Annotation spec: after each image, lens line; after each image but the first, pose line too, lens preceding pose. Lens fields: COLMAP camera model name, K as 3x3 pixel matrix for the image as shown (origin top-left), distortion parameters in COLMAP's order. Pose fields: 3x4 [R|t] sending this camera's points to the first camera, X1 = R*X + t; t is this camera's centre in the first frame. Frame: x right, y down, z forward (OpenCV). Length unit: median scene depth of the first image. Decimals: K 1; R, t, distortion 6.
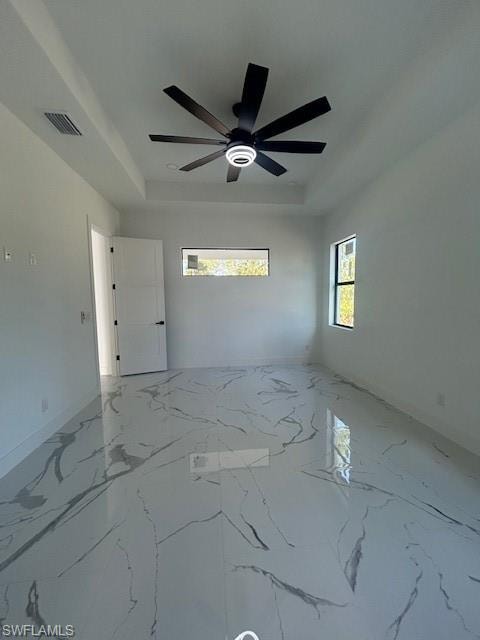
lens RADIAL K [[256.5, 0, 240.8], [0, 256.5, 321.2], [0, 0, 1]] dist [0.000190, 0.000371]
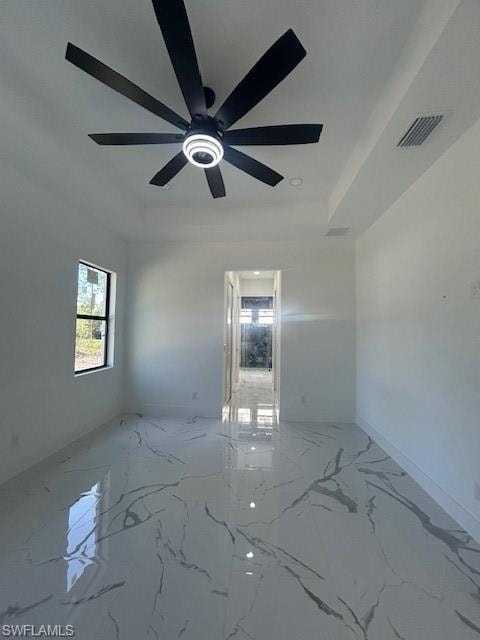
lens RADIAL K [[256.5, 0, 240.8], [0, 256.5, 321.2], [0, 0, 1]] dist [0.000190, 0.000371]
pose [[-0.981049, 0.001958, 0.193749, -0.280110], [0.011797, 0.998697, 0.049645, -0.204393], [-0.193399, 0.050990, -0.979794, 1.954973]]
